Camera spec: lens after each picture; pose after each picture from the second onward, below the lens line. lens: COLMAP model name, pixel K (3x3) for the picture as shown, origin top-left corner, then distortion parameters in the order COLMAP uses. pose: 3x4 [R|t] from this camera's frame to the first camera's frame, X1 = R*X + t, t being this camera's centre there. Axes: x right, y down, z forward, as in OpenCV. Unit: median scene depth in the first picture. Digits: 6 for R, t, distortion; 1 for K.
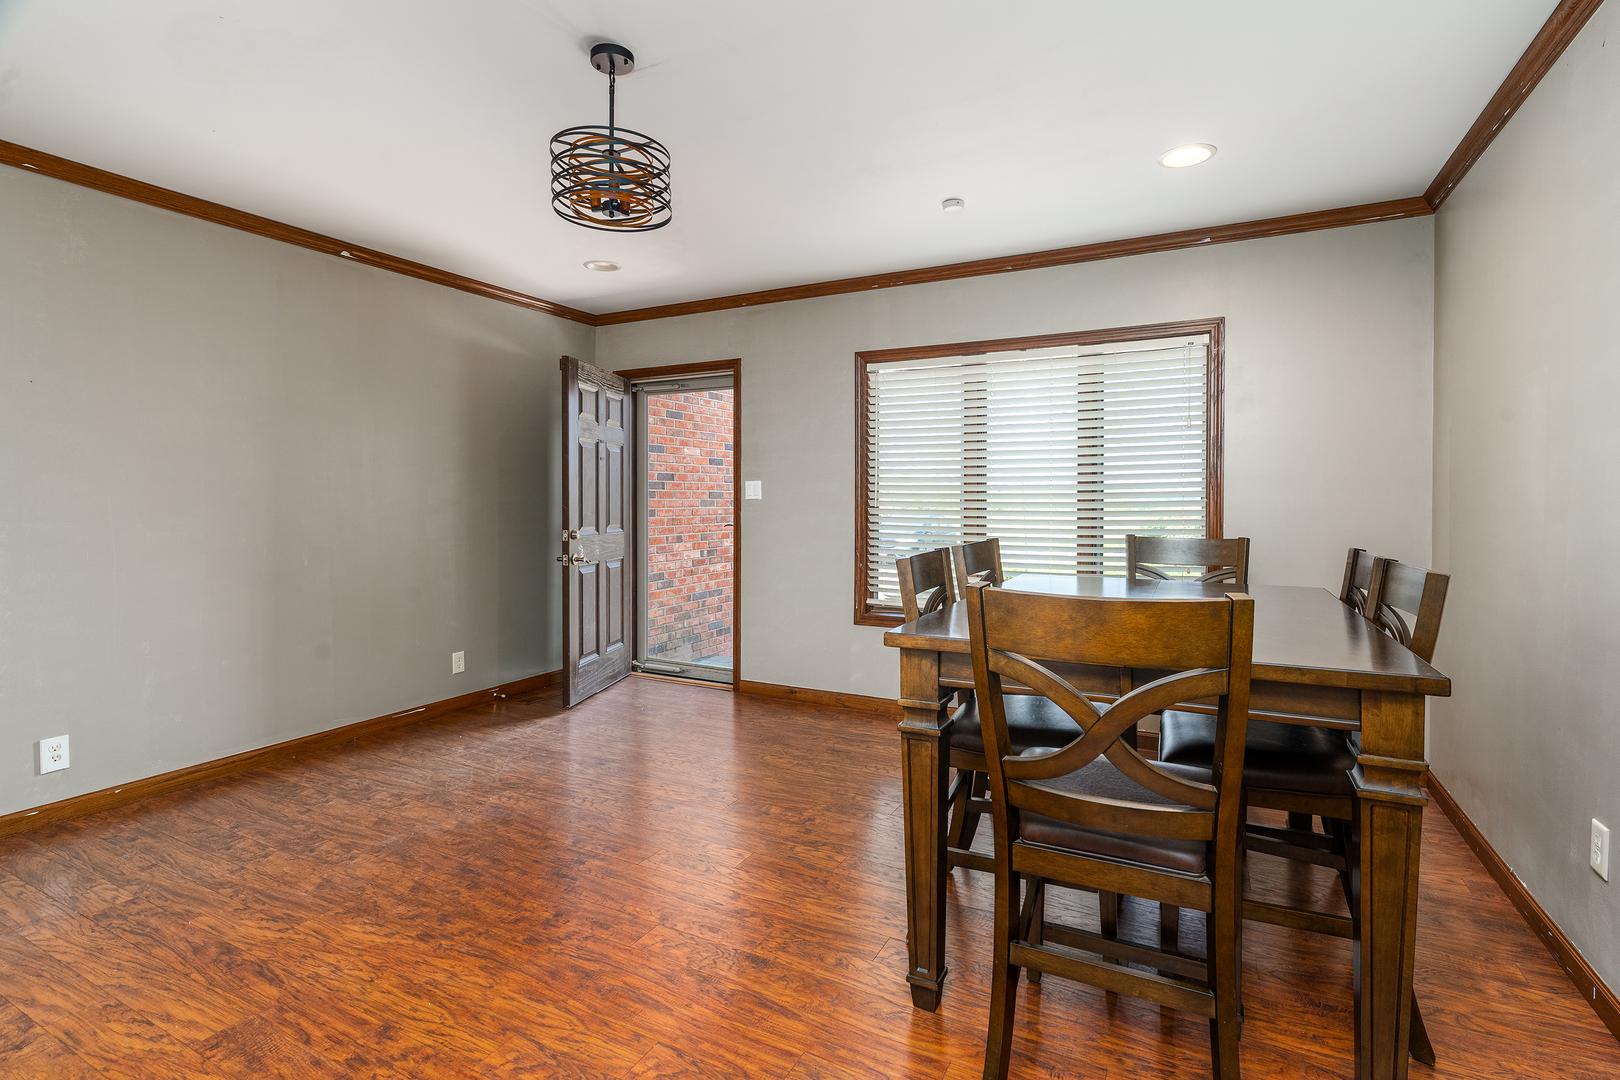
lens RADIAL K [[757.9, 0, 818.9], [0, 757.9, 508.7], [0, 0, 1]] dist [-0.013386, 0.003758]
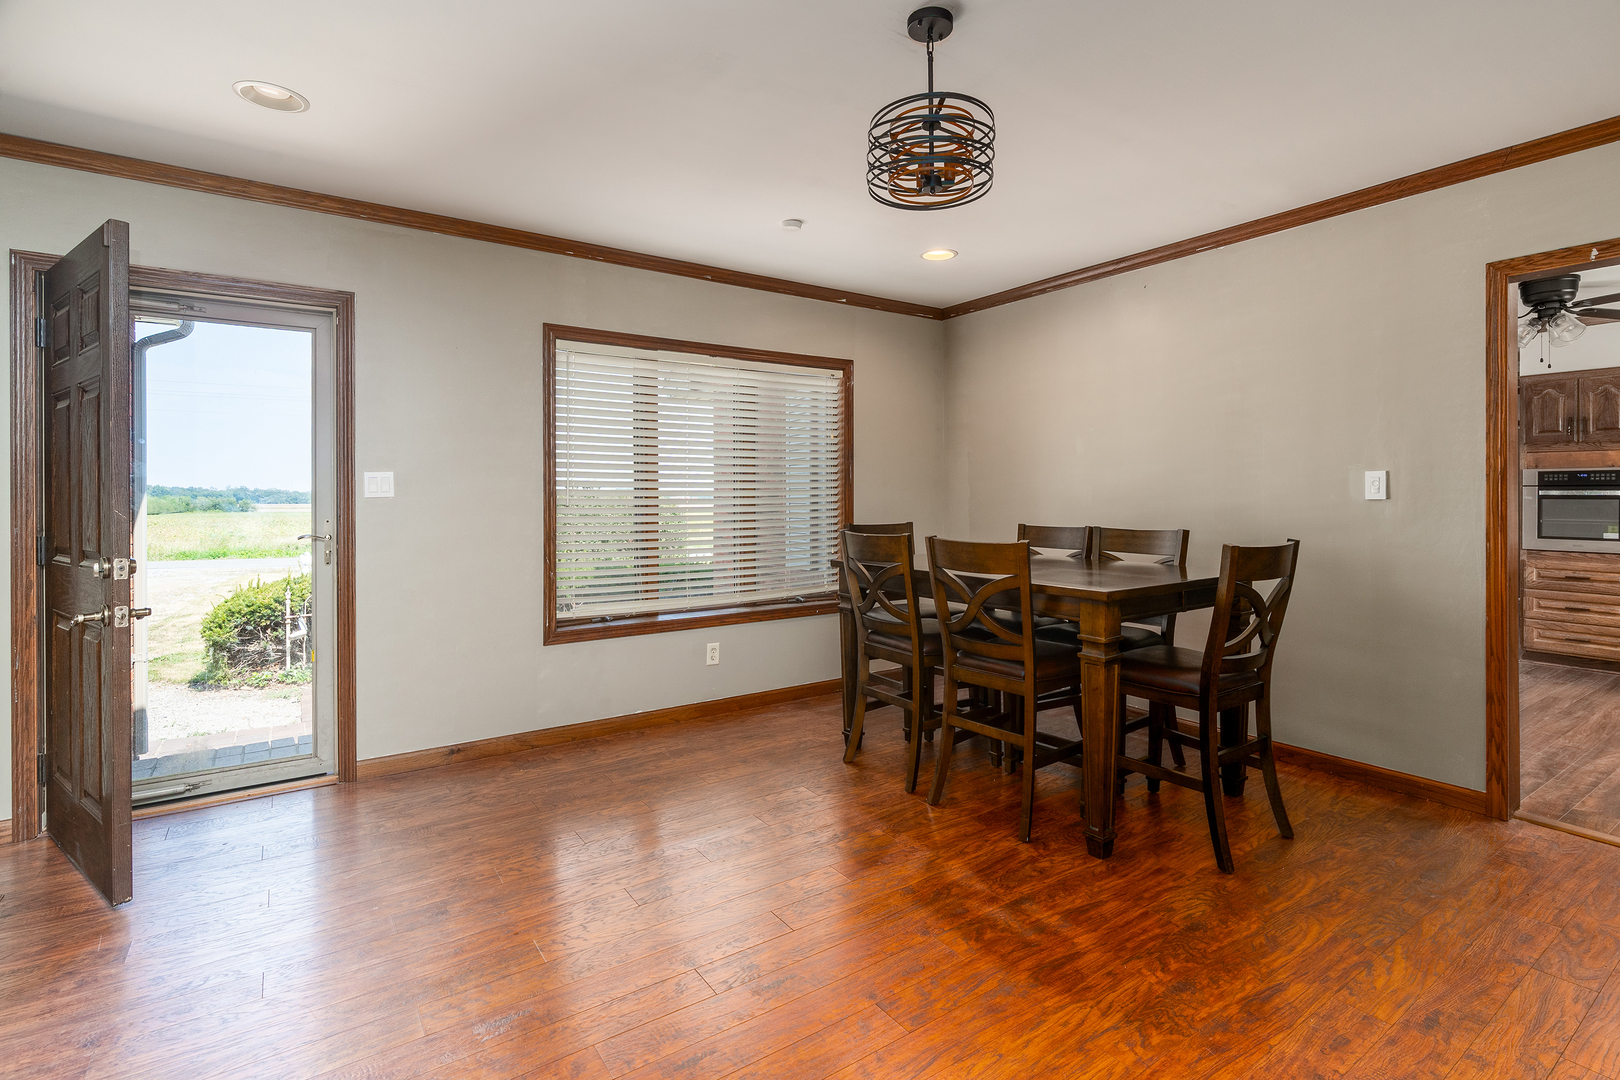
lens RADIAL K [[757.9, 0, 842.4], [0, 757.9, 495.0], [0, 0, 1]] dist [-0.013386, 0.003758]
pose [[0.462666, -0.005284, 0.886517, -0.603633], [0.015930, 0.999870, -0.002354, -0.008156], [-0.886389, 0.015211, 0.462690, 0.349939]]
